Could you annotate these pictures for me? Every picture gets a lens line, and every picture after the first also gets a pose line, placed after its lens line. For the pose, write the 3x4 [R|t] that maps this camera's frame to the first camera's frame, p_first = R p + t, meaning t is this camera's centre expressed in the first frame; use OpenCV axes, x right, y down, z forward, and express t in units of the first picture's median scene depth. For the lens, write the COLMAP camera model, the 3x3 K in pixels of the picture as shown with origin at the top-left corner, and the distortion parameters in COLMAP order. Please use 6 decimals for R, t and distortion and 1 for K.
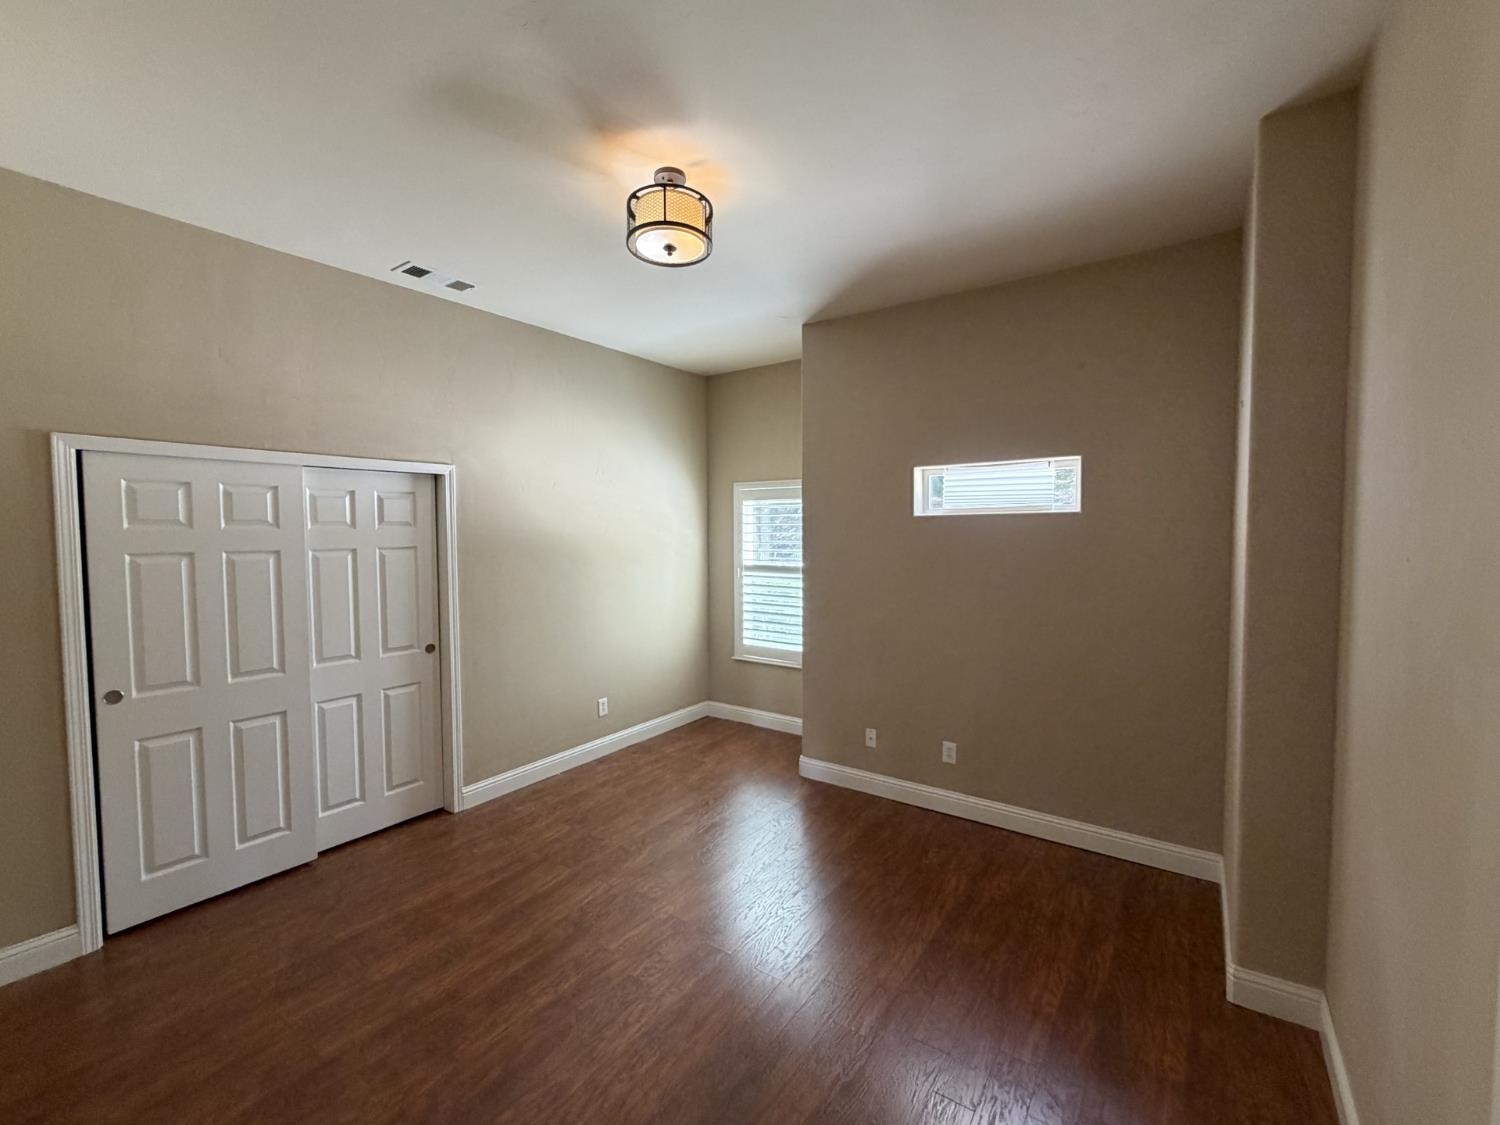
lens RADIAL K [[618.6, 0, 781.8], [0, 618.6, 560.7], [0, 0, 1]] dist [-0.003157, -0.000404]
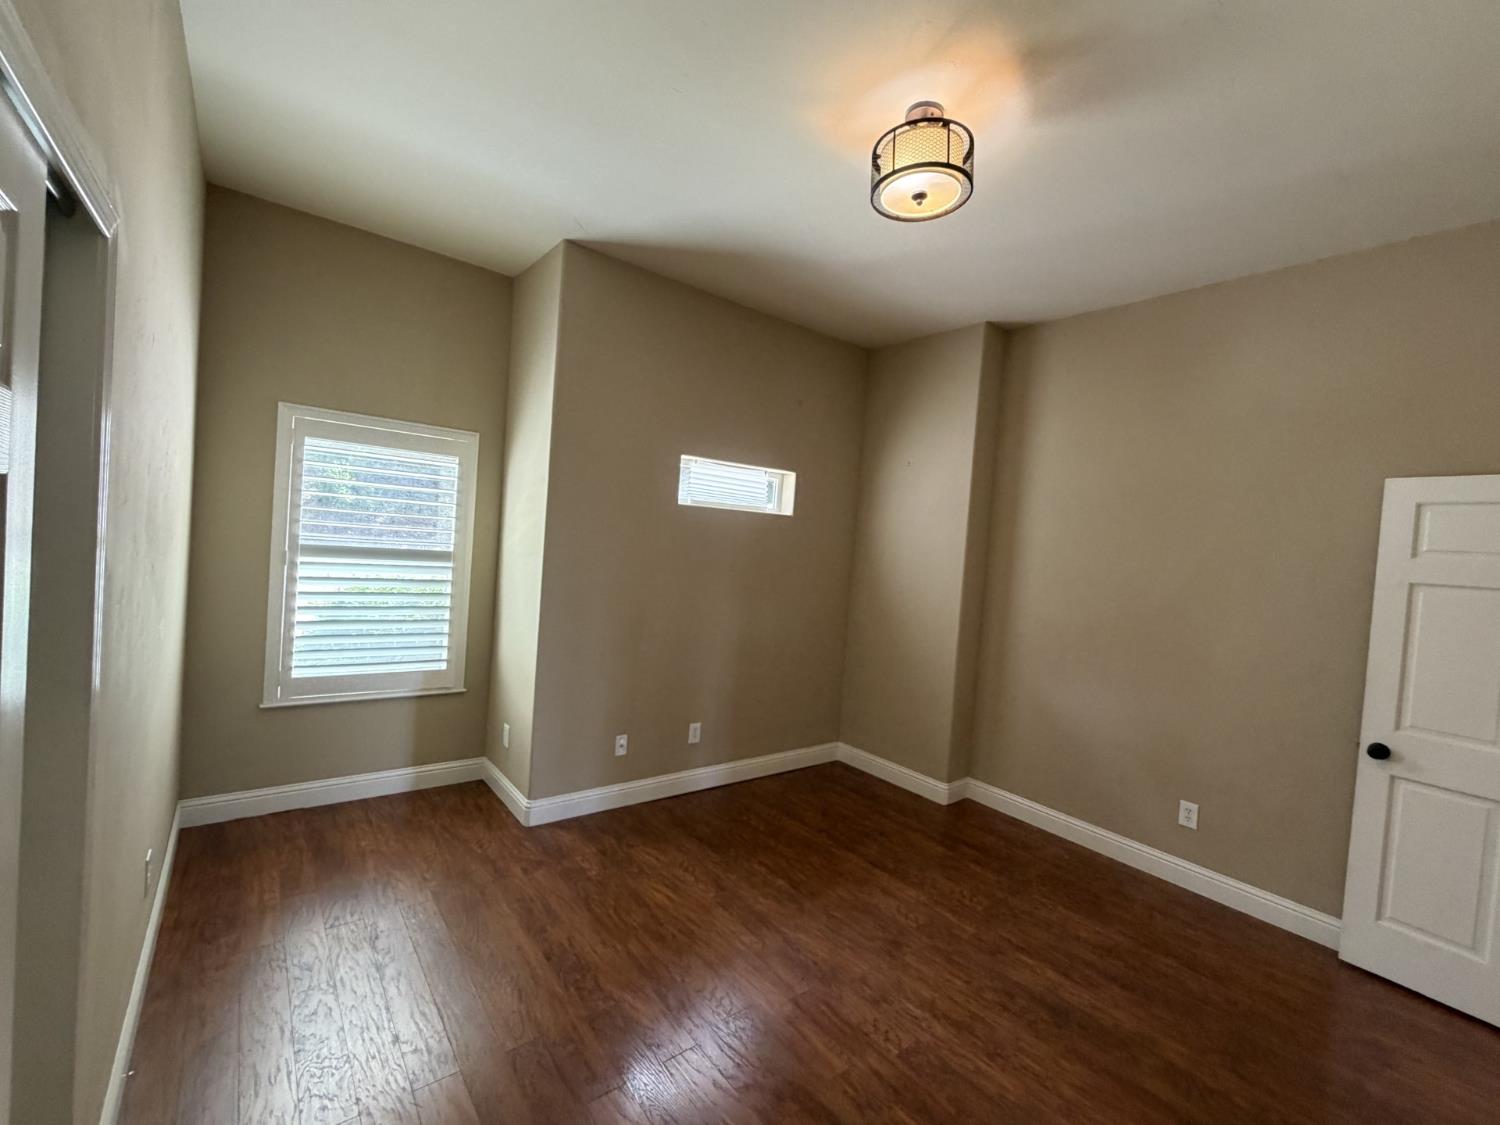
lens RADIAL K [[623.5, 0, 711.5], [0, 623.5, 559.6], [0, 0, 1]] dist [0.000072, 0.000485]
pose [[0.343684, -0.002144, 0.939083, -0.698890], [-0.031643, 0.999403, 0.013863, 0.000158], [-0.938552, -0.034480, 0.343411, 0.606037]]
